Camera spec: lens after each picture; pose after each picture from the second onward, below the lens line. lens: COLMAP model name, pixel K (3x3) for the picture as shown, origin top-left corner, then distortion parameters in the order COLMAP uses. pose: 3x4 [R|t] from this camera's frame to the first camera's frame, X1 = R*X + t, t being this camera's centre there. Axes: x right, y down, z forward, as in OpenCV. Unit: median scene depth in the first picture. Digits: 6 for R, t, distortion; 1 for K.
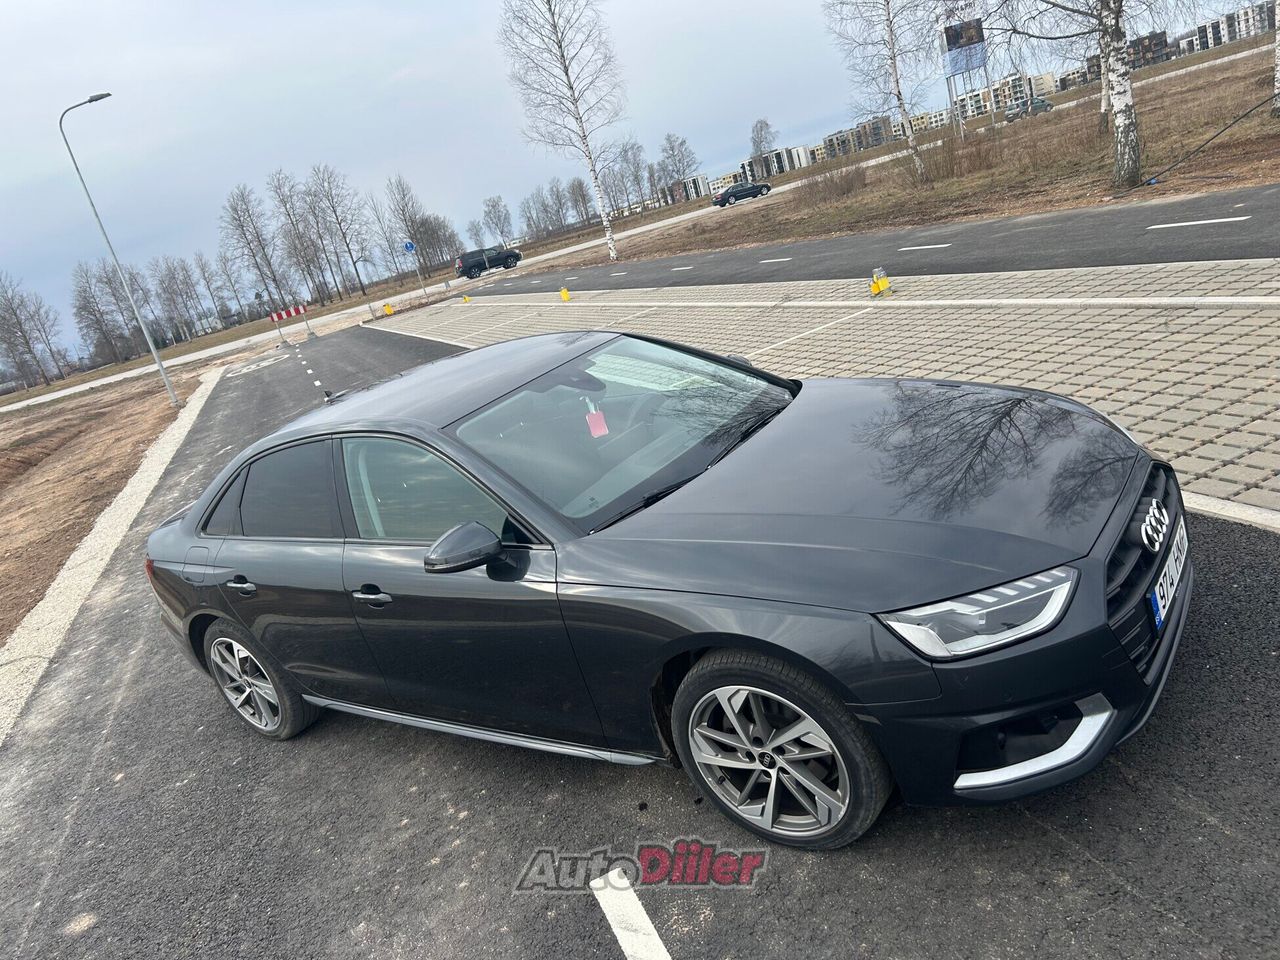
lens RADIAL K [[991.7, 0, 633.0], [0, 991.7, 483.6], [0, 0, 1]] dist [0.044351, -0.046283]
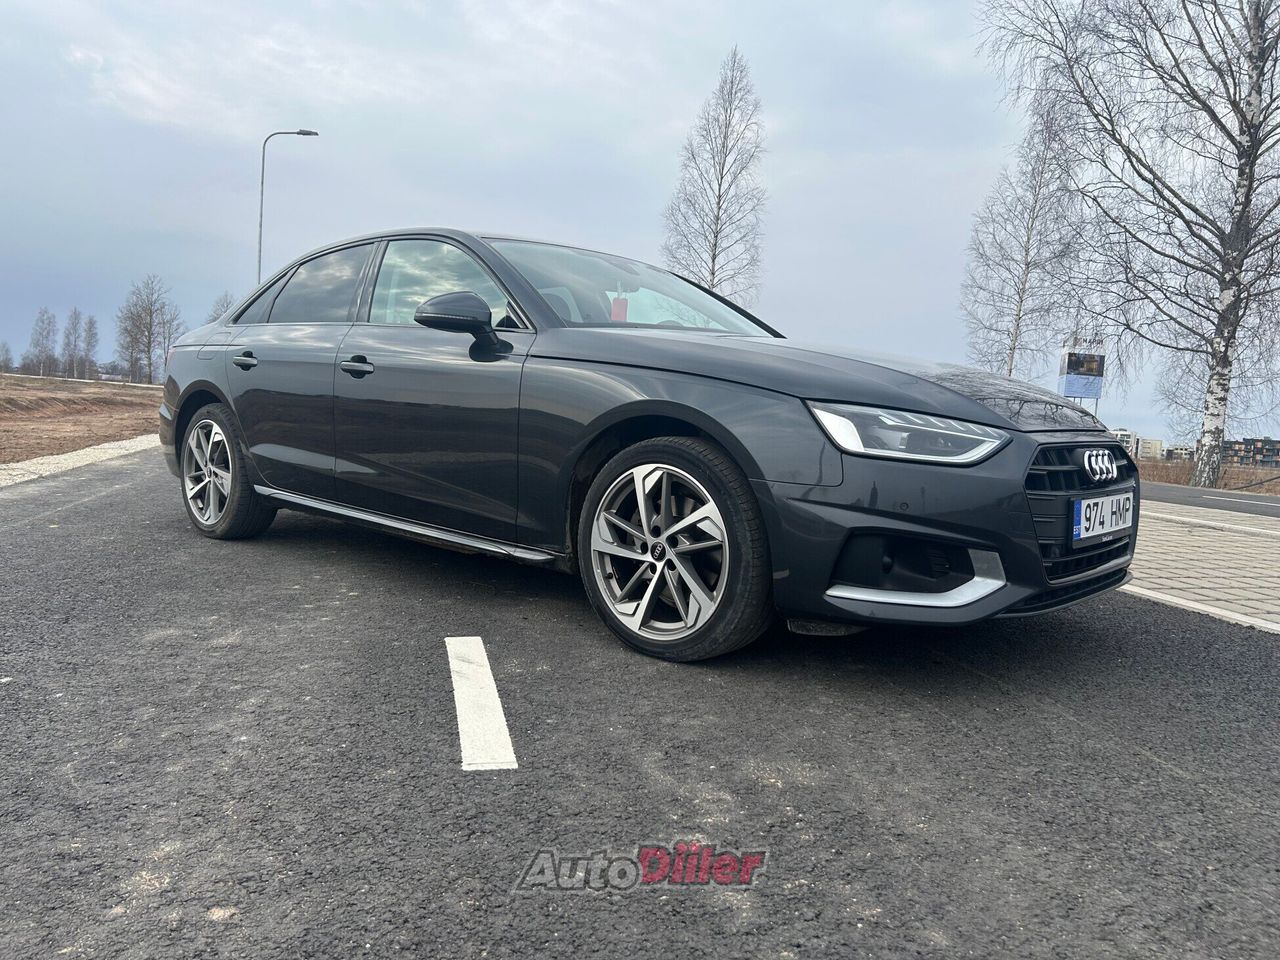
lens RADIAL K [[991.7, 0, 630.9], [0, 991.7, 487.3], [0, 0, 1]] dist [0.044351, -0.046283]
pose [[0.936474, 0.341683, -0.079182, 0.101111], [-0.350640, 0.917368, -0.188381, 0.252736], [0.008272, 0.204178, 0.978899, 0.010899]]
